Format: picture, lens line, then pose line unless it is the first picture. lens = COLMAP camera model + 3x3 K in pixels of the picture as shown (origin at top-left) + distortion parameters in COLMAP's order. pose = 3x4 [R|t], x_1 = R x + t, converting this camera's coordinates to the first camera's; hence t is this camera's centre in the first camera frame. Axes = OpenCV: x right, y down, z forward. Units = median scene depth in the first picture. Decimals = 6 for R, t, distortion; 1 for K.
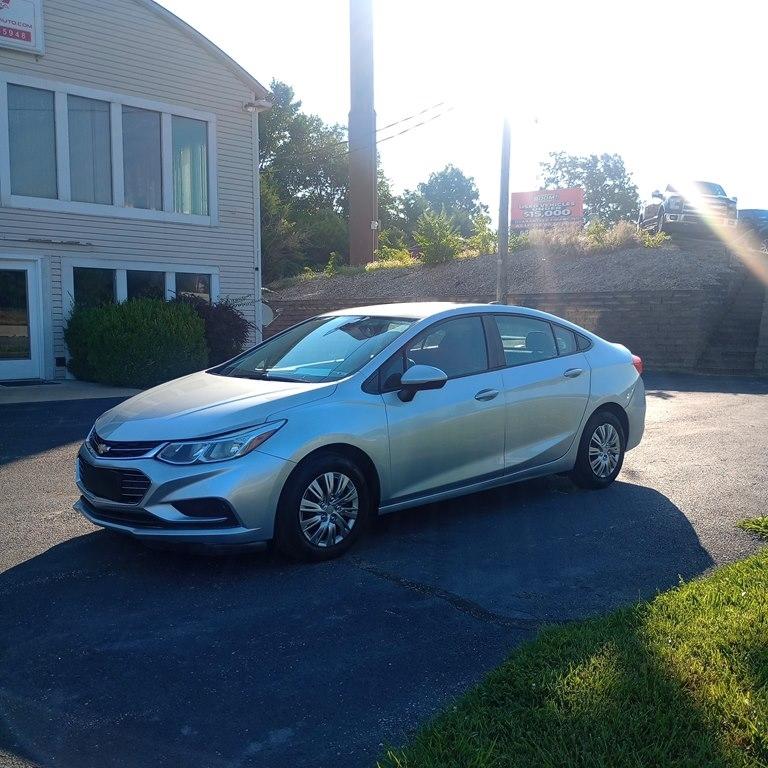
lens RADIAL K [[851.9, 0, 395.5], [0, 851.9, 385.0], [0, 0, 1]] dist [0.063377, -0.080537]
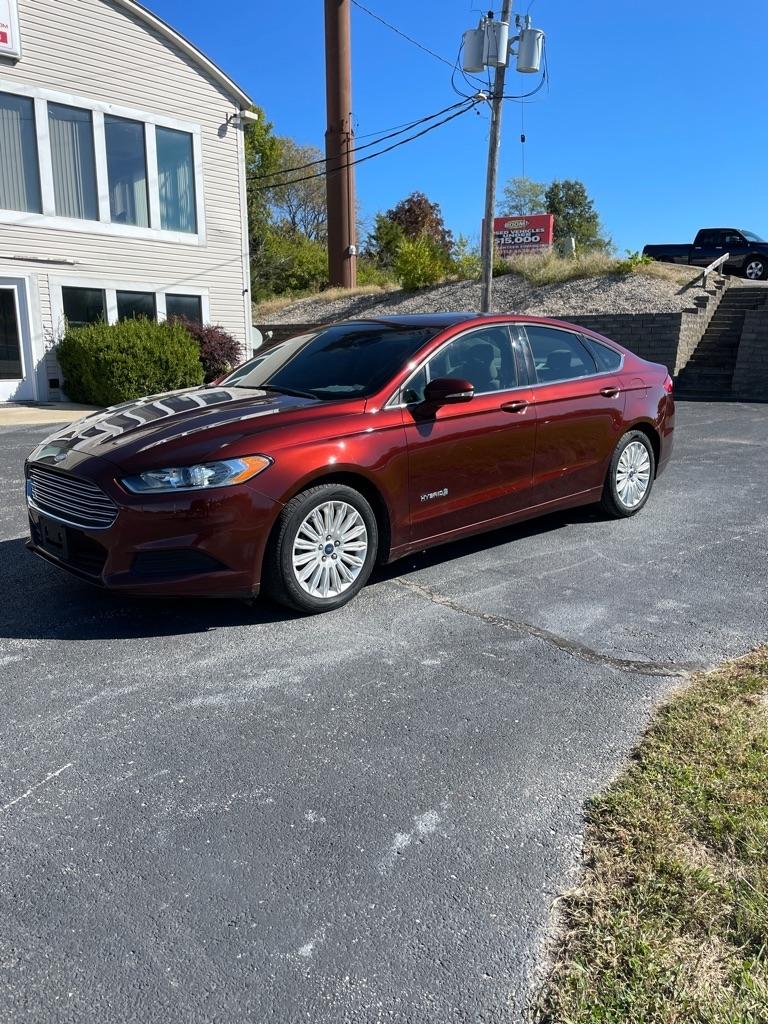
lens RADIAL K [[782.3, 0, 387.2], [0, 782.3, 506.0], [0, 0, 1]] dist [0.094506, -0.123519]
pose [[0.999330, -0.006521, 0.036015, -0.033676], [0.002085, 0.992547, 0.121844, 0.002150], [-0.036541, -0.121688, 0.991896, 0.047855]]
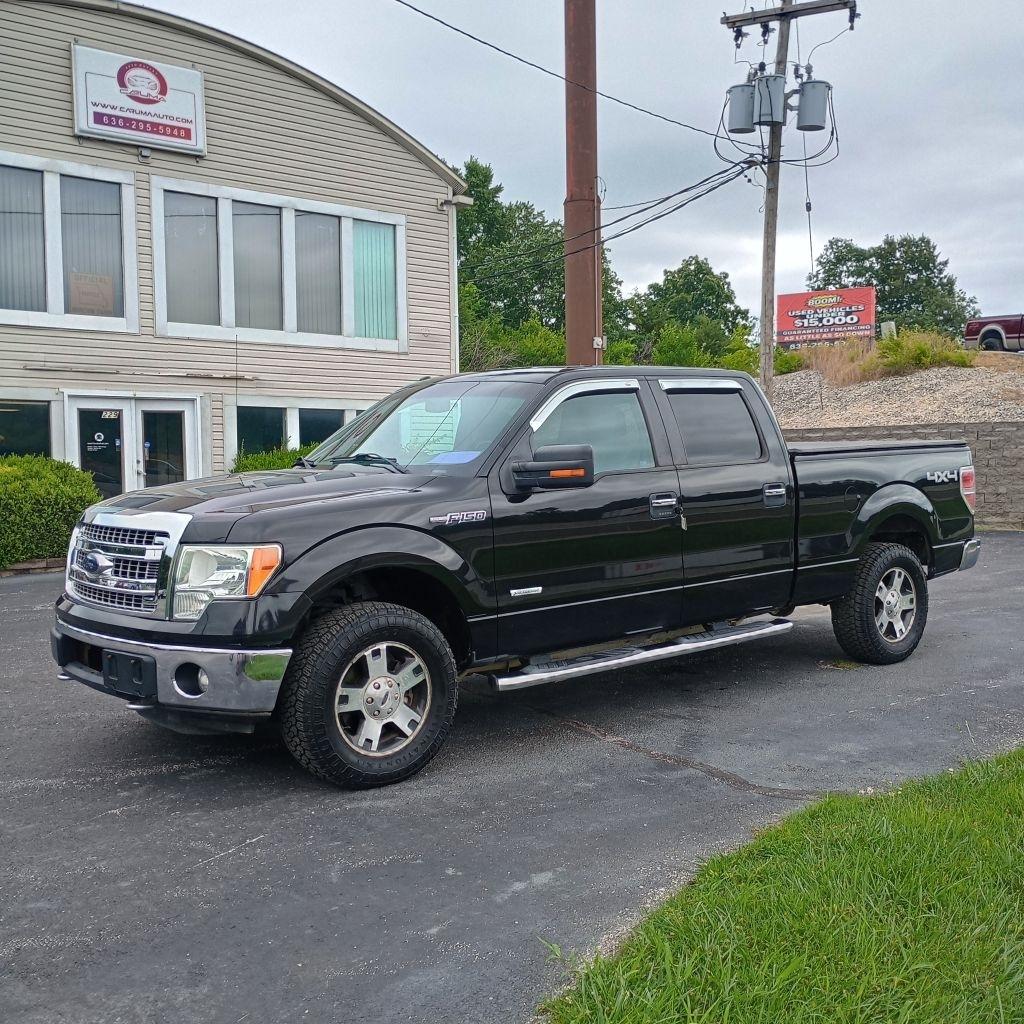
lens RADIAL K [[1145.1, 0, 524.3], [0, 1145.1, 512.6], [0, 0, 1]] dist [0.053909, -0.041807]
pose [[0.996255, -0.008031, -0.086090, -0.005679], [0.005106, 0.999404, -0.034143, 0.003255], [0.086312, 0.033576, 0.995702, -0.065378]]
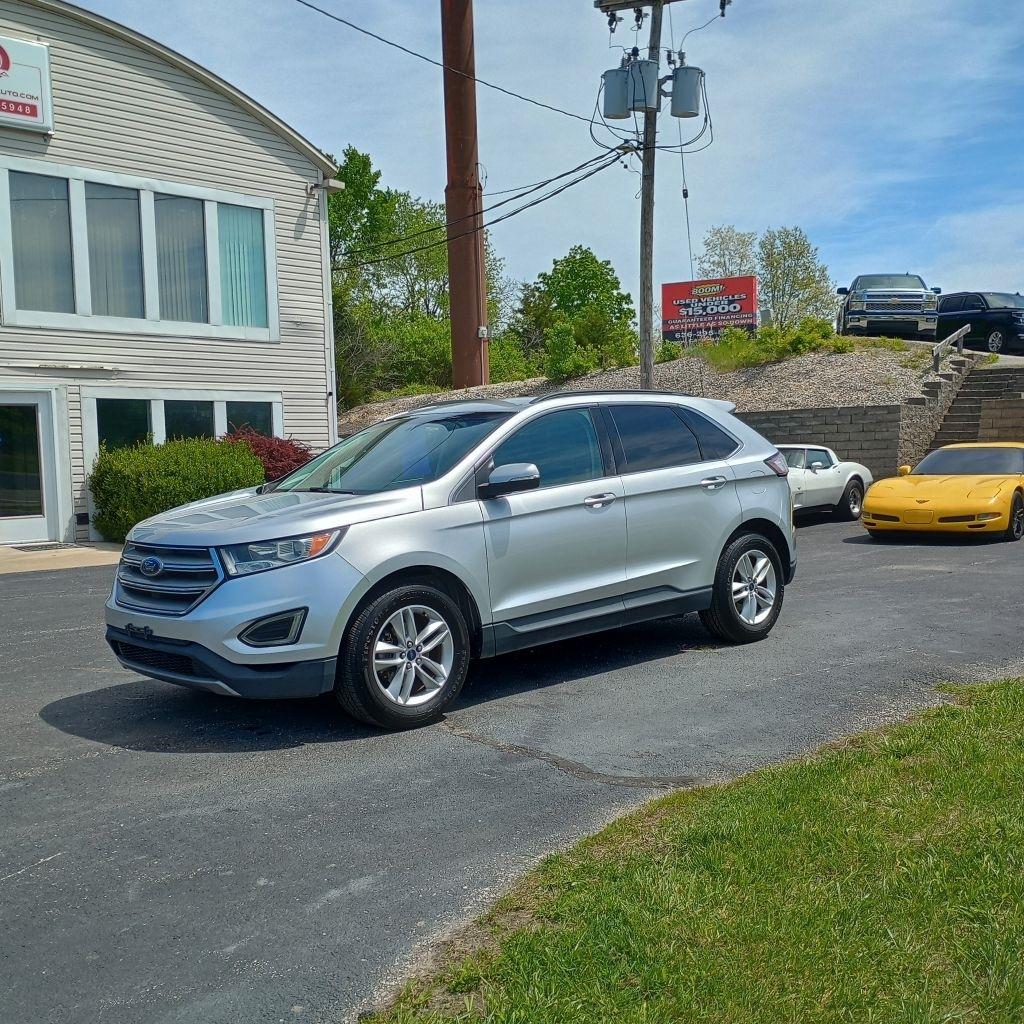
lens RADIAL K [[1151.0, 0, 523.1], [0, 1151.0, 513.2], [0, 0, 1]] dist [0.048581, -0.025753]
pose [[0.999585, -0.028792, 0.000994, 0.009905], [0.028808, 0.999242, -0.026170, 0.005713], [-0.000239, 0.026188, 0.999657, -0.051802]]
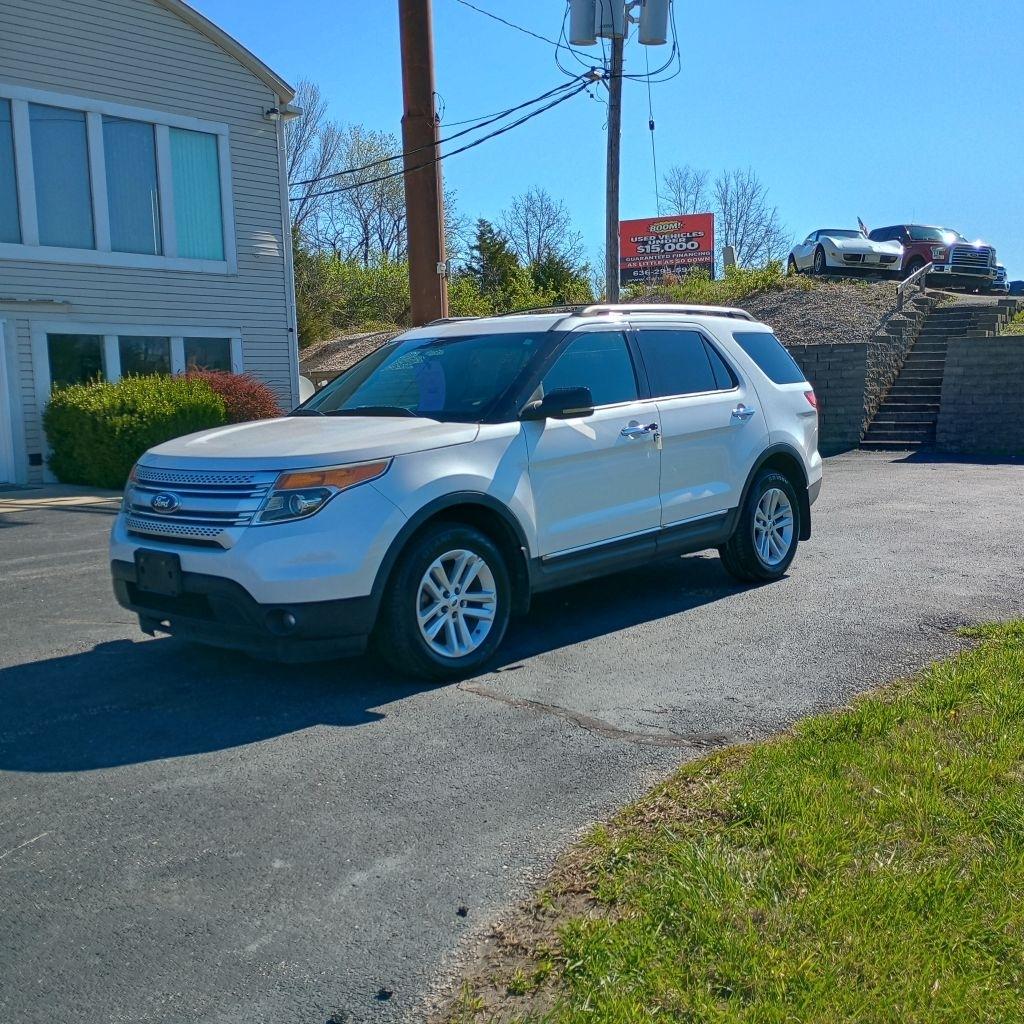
lens RADIAL K [[1133.1, 0, 527.7], [0, 1133.1, 521.9], [0, 0, 1]] dist [0.047700, -0.045856]
pose [[0.998313, -0.034119, 0.046978, -0.006054], [0.032420, 0.998809, 0.036473, 0.004376], [-0.048167, -0.034888, 0.998230, -0.024076]]
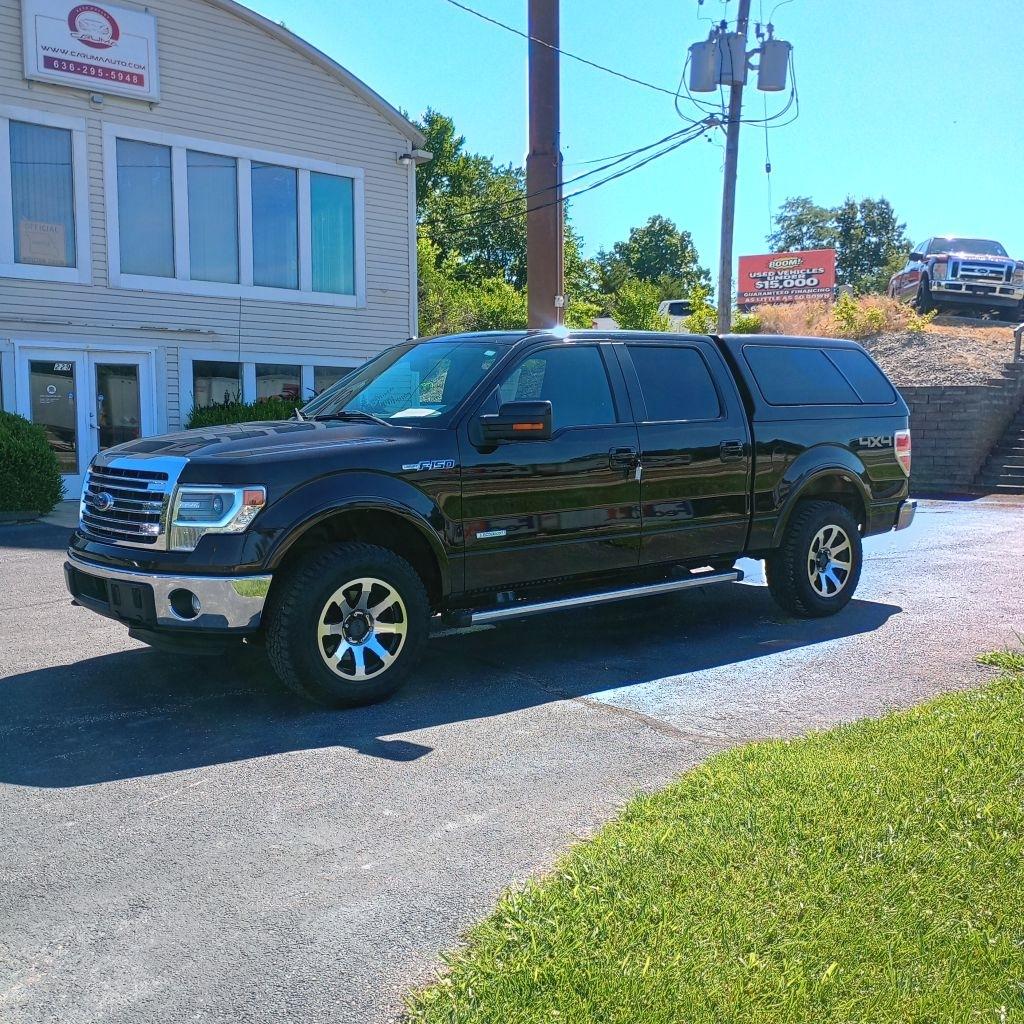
lens RADIAL K [[1145.1, 0, 524.3], [0, 1145.1, 512.6], [0, 0, 1]] dist [0.053909, -0.041807]
pose [[0.998561, 0.004105, -0.053475, 0.000328], [-0.004002, 0.999990, 0.002039, 0.004166], [0.053483, -0.001822, 0.998567, -0.072194]]
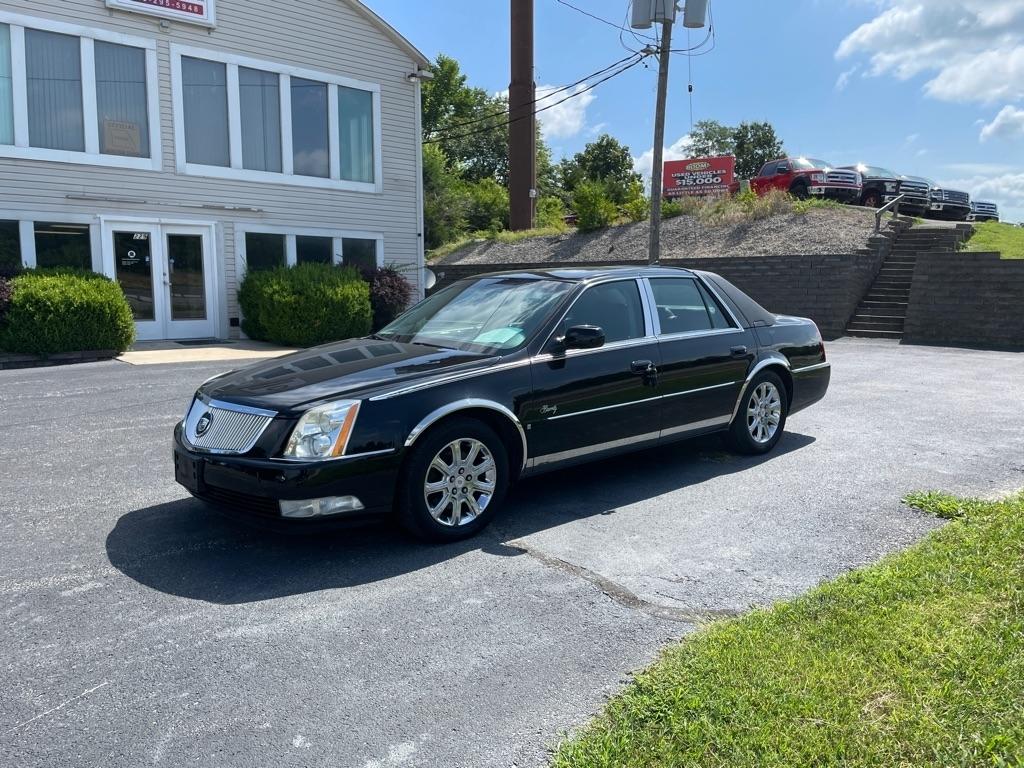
lens RADIAL K [[784.4, 0, 514.3], [0, 784.4, 371.1], [0, 0, 1]] dist [0.100856, -0.137660]
pose [[0.998776, 0.007939, -0.048825, 0.003475], [-0.006229, 0.999365, 0.035069, -0.002933], [0.049073, -0.034722, 0.998191, 0.032665]]
